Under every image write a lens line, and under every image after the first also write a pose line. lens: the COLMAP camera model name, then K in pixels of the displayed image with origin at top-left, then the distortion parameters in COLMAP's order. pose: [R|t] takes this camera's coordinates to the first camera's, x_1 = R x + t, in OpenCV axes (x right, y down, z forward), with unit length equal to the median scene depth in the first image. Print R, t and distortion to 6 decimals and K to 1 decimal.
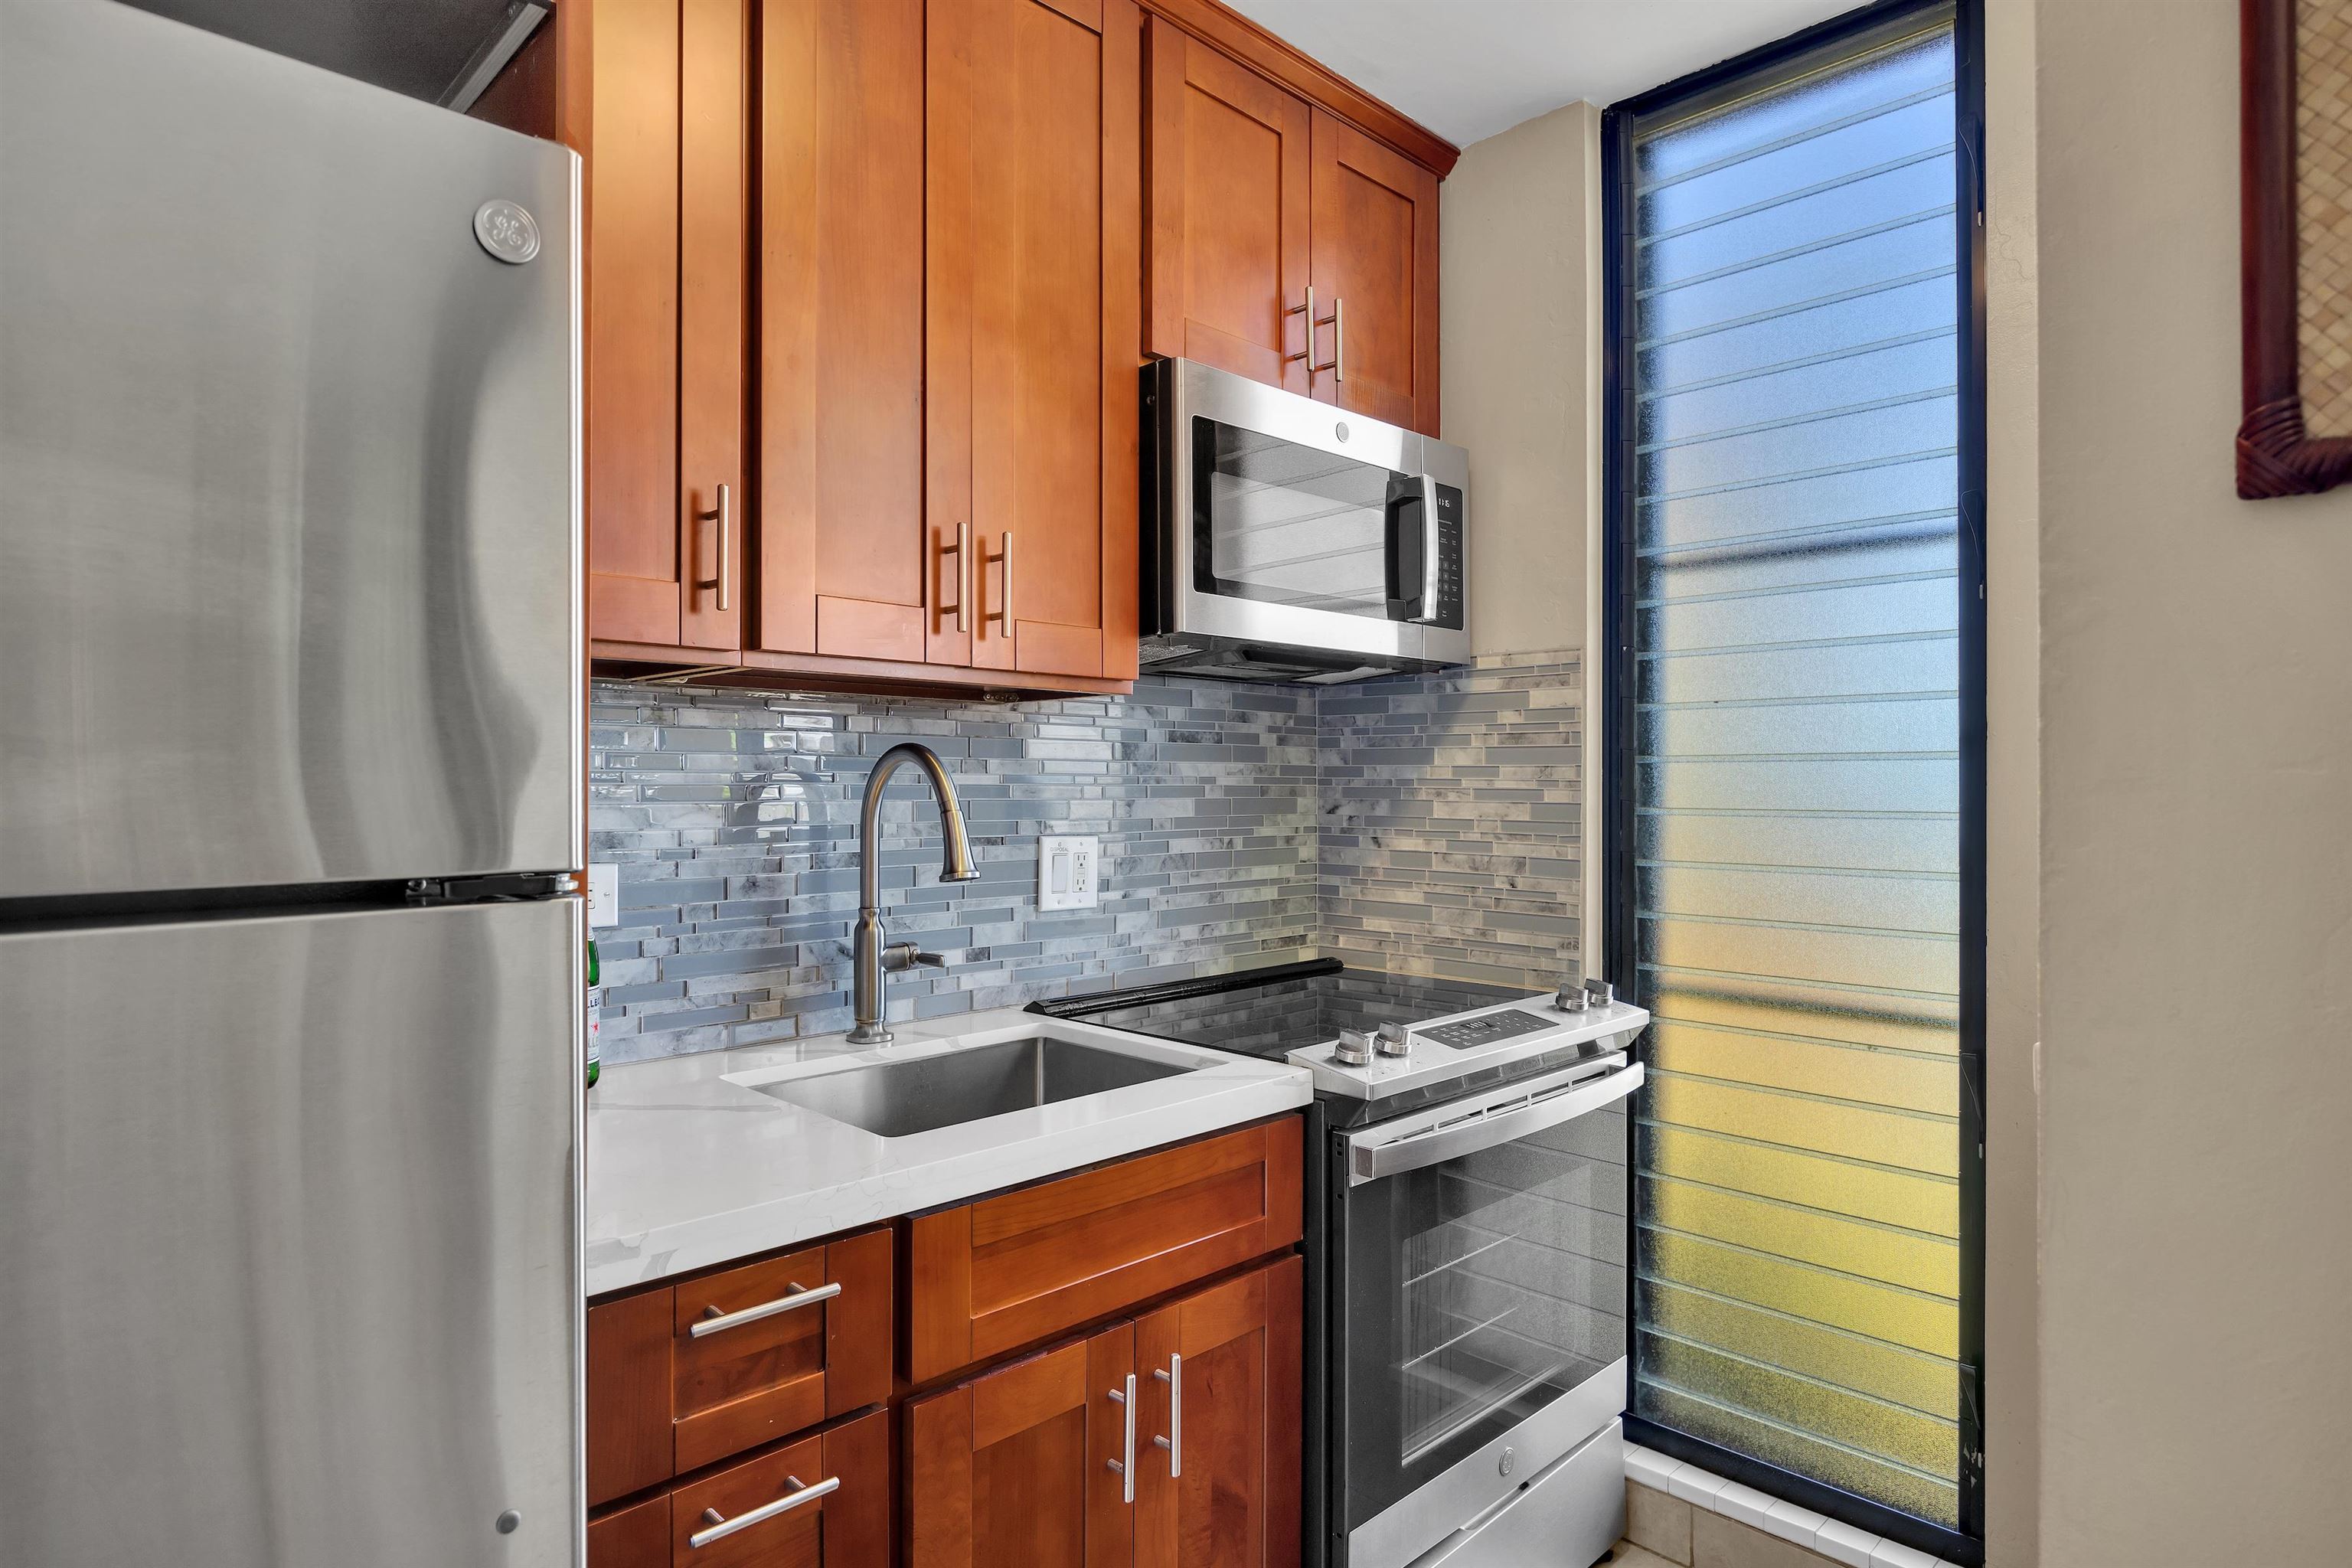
lens RADIAL K [[1301.4, 0, 1176.0], [0, 1301.4, 784.0], [0, 0, 1]] dist [-0.000758, -0.000153]
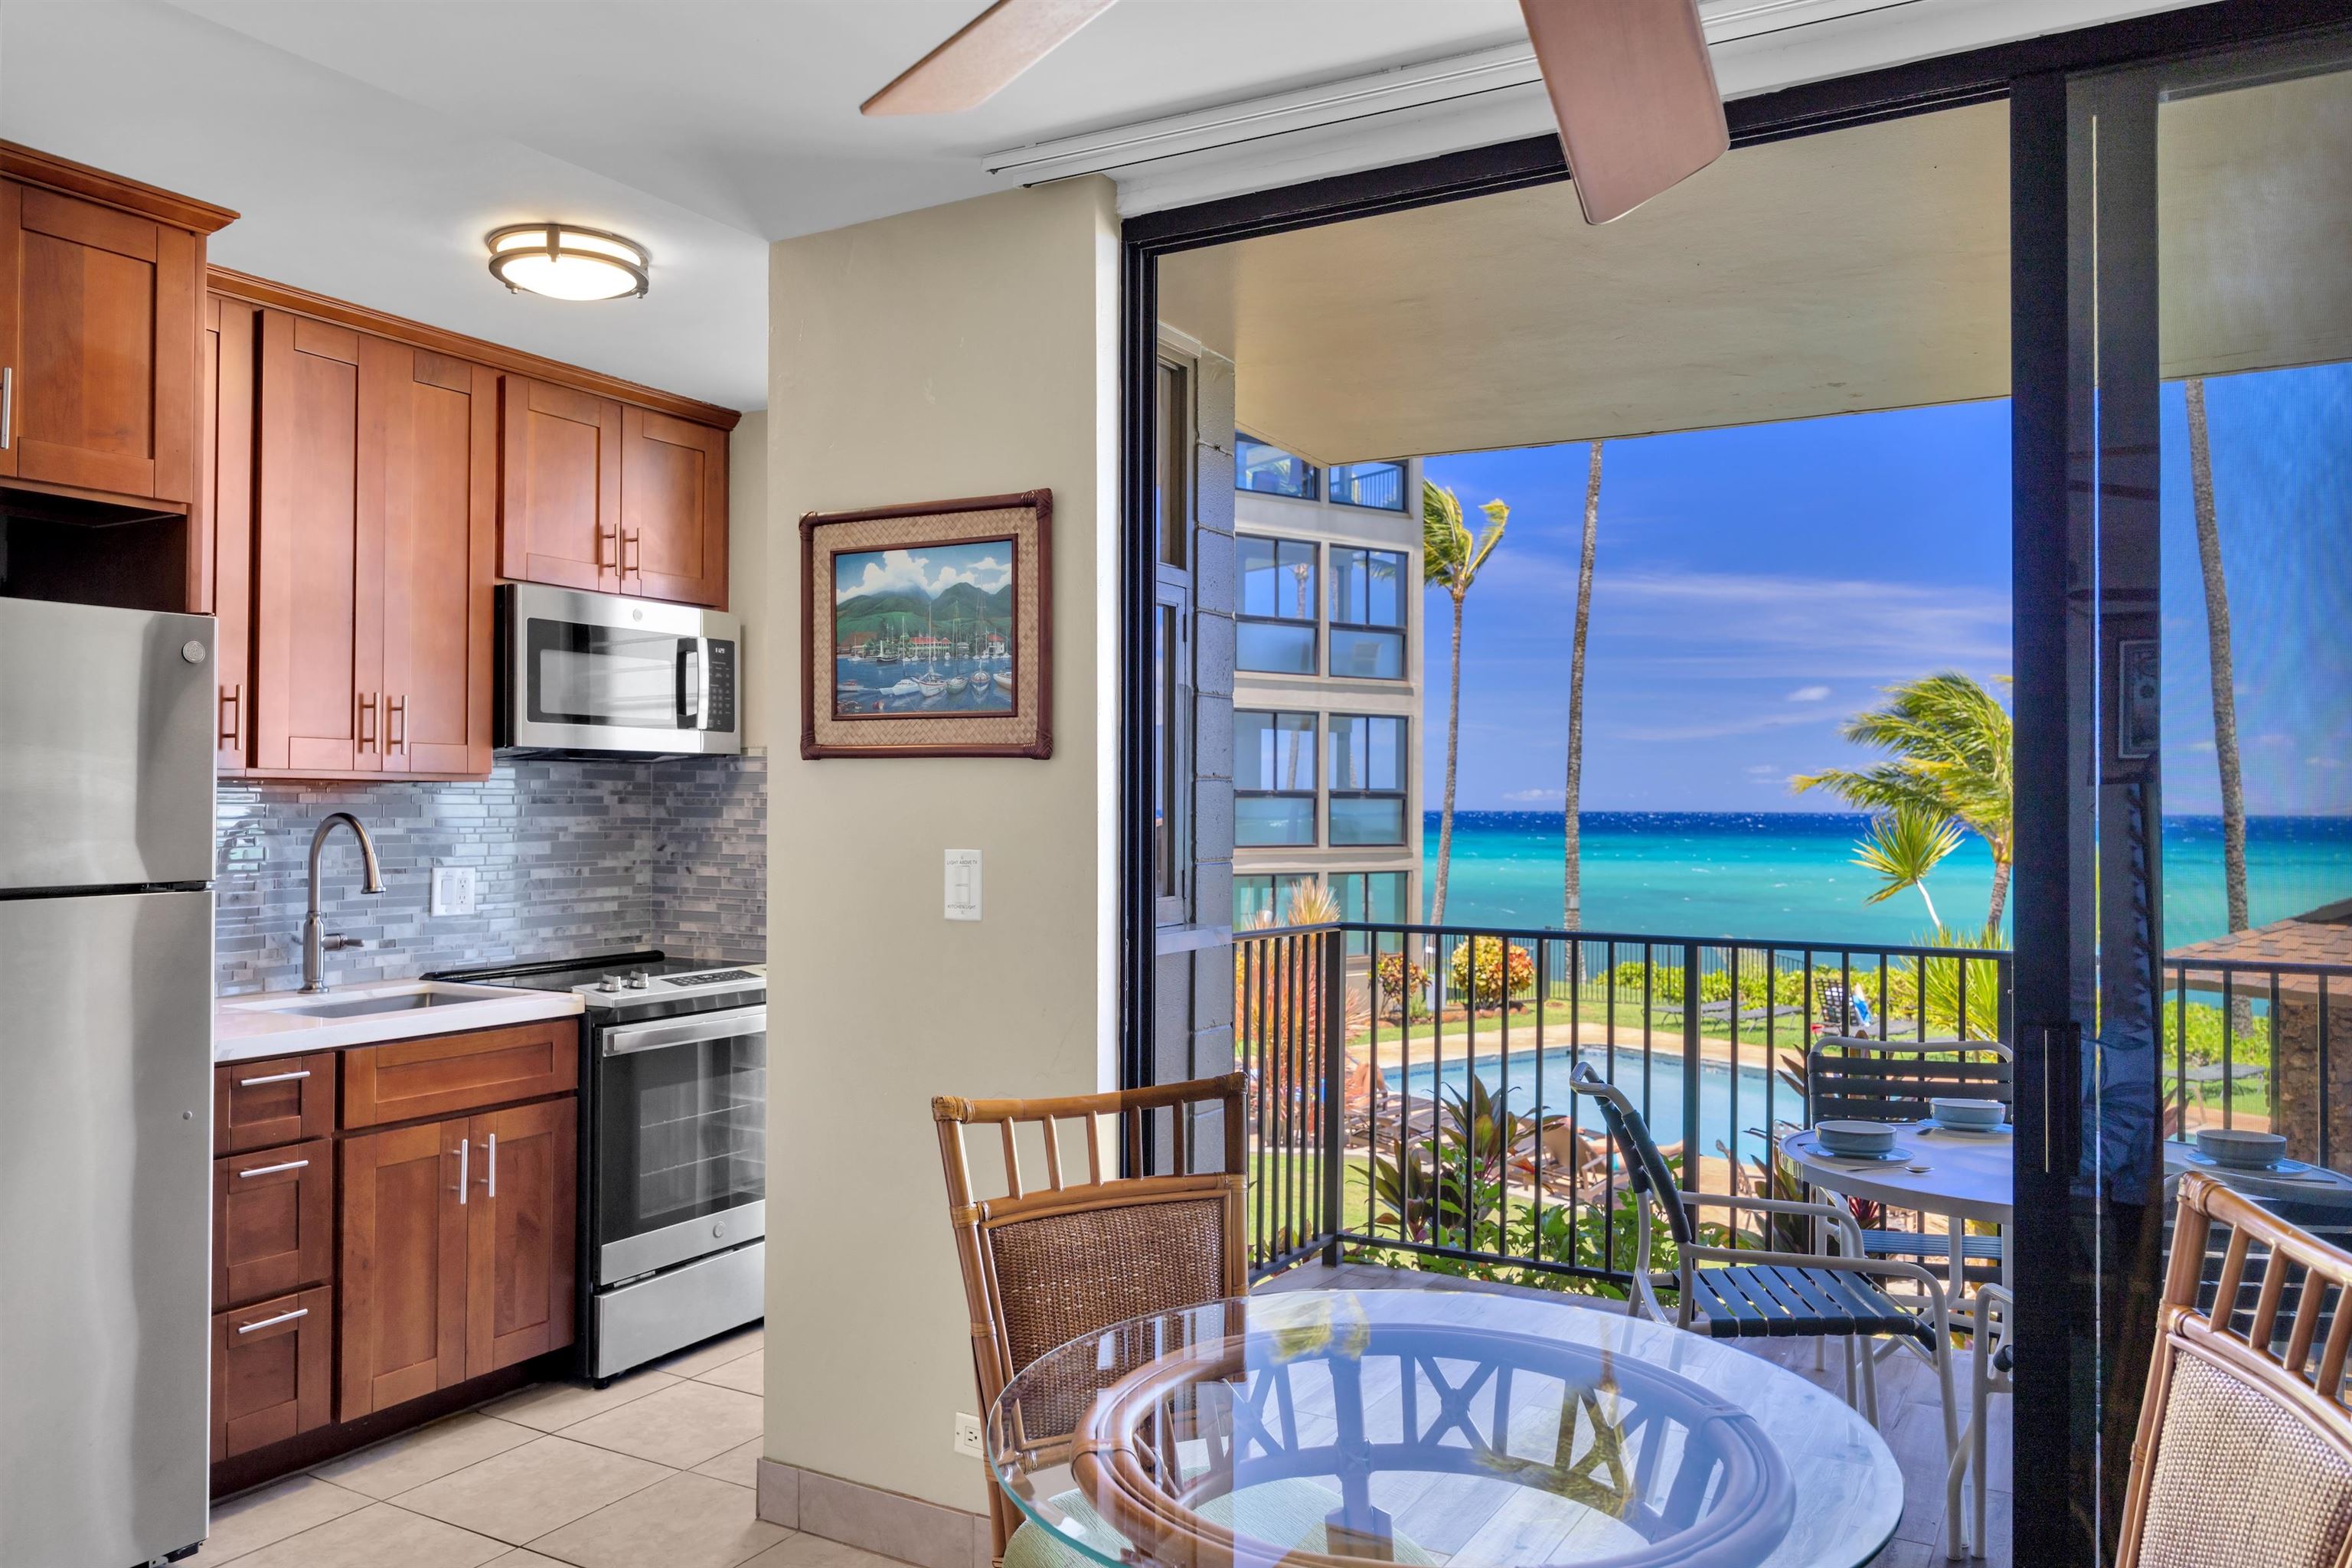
lens RADIAL K [[1684.2, 0, 1176.0], [0, 1684.2, 784.0], [0, 0, 1]] dist [0.006146, -0.000555]
pose [[0.963534, 0.006929, 0.267497, 0.215371], [-0.004278, 0.999936, -0.010493, -0.042970], [-0.267552, 0.008966, 0.963502, -1.195723]]
